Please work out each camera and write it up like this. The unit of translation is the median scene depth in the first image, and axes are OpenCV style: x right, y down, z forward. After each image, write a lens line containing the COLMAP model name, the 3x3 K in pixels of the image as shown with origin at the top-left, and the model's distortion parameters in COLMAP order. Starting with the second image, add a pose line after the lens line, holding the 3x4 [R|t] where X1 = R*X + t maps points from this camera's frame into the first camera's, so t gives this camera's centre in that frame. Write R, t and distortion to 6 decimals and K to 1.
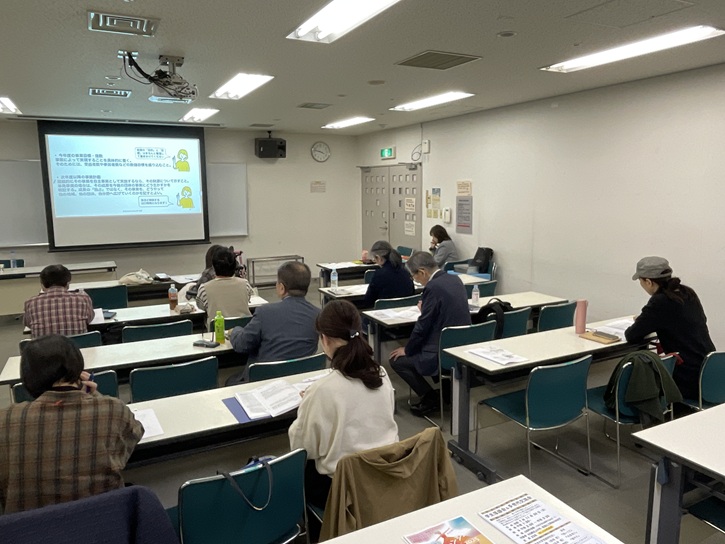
lens RADIAL K [[526.6, 0, 362.4], [0, 526.6, 259.7], [0, 0, 1]] dist [-0.002971, -0.000163]
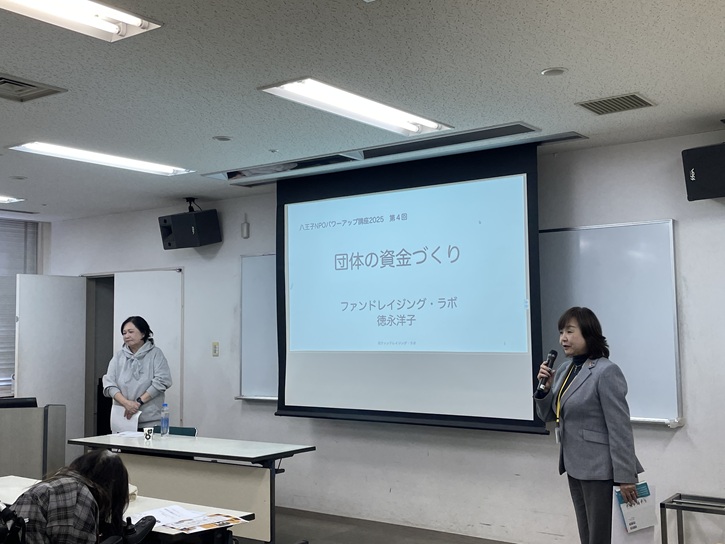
lens RADIAL K [[852.4, 0, 362.5], [0, 852.4, 272.0], [0, 0, 1]] dist [0.118576, 0.000702]
pose [[0.454012, -0.052870, -0.889425, 0.237803], [-0.112157, 0.986906, -0.115916, -0.064610], [0.883908, 0.152383, 0.442138, 0.636285]]
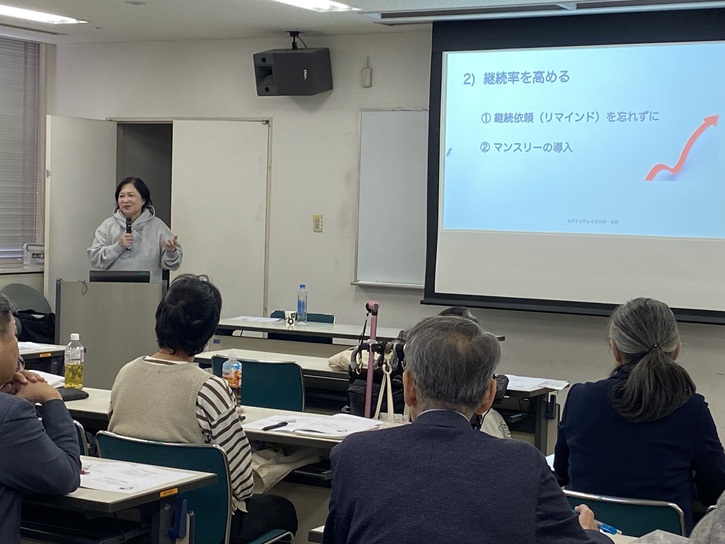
lens RADIAL K [[1383.3, 0, 362.5], [0, 1383.3, 272.0], [0, 0, 1]] dist [0.136122, 0.138457]
pose [[0.554039, 0.067676, -0.829735, 0.372316], [-0.145676, 0.989193, -0.016590, -0.012564], [0.819646, 0.130064, 0.557911, 0.260509]]
